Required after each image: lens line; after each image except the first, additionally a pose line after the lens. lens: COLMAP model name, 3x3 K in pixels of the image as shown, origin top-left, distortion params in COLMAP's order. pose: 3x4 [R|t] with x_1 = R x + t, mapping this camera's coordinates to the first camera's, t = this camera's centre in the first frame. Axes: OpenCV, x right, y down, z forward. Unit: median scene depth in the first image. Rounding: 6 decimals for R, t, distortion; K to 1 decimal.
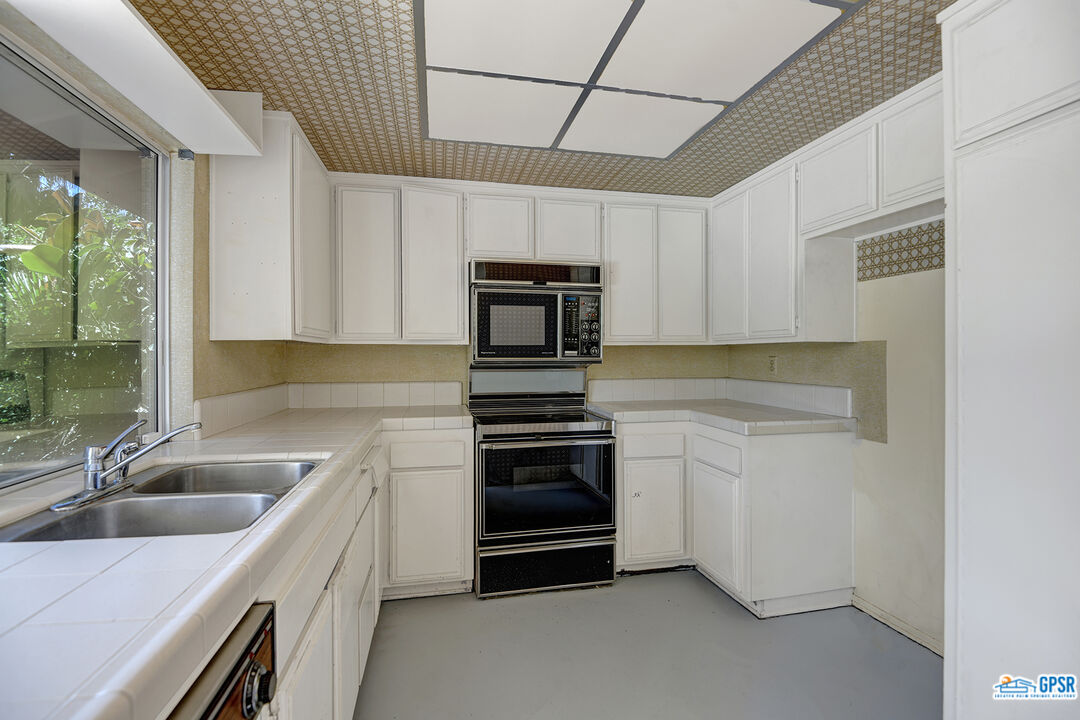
lens RADIAL K [[503.0, 0, 537.4], [0, 503.0, 357.4], [0, 0, 1]] dist [0.001826, -0.025941]
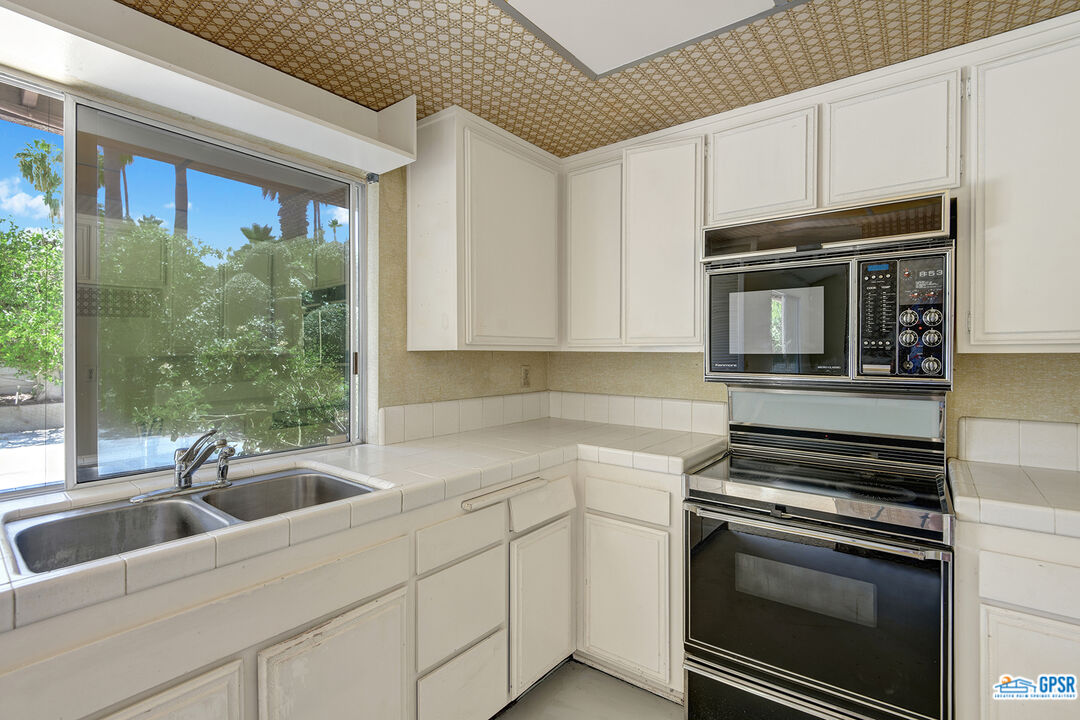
lens RADIAL K [[503.0, 0, 537.4], [0, 503.0, 357.4], [0, 0, 1]] dist [0.001826, -0.025941]
pose [[0.648951, 0.010594, -0.760757, 0.240007], [-0.005553, 0.999942, 0.009188, -0.023539], [0.760810, -0.001738, 0.648972, 0.375847]]
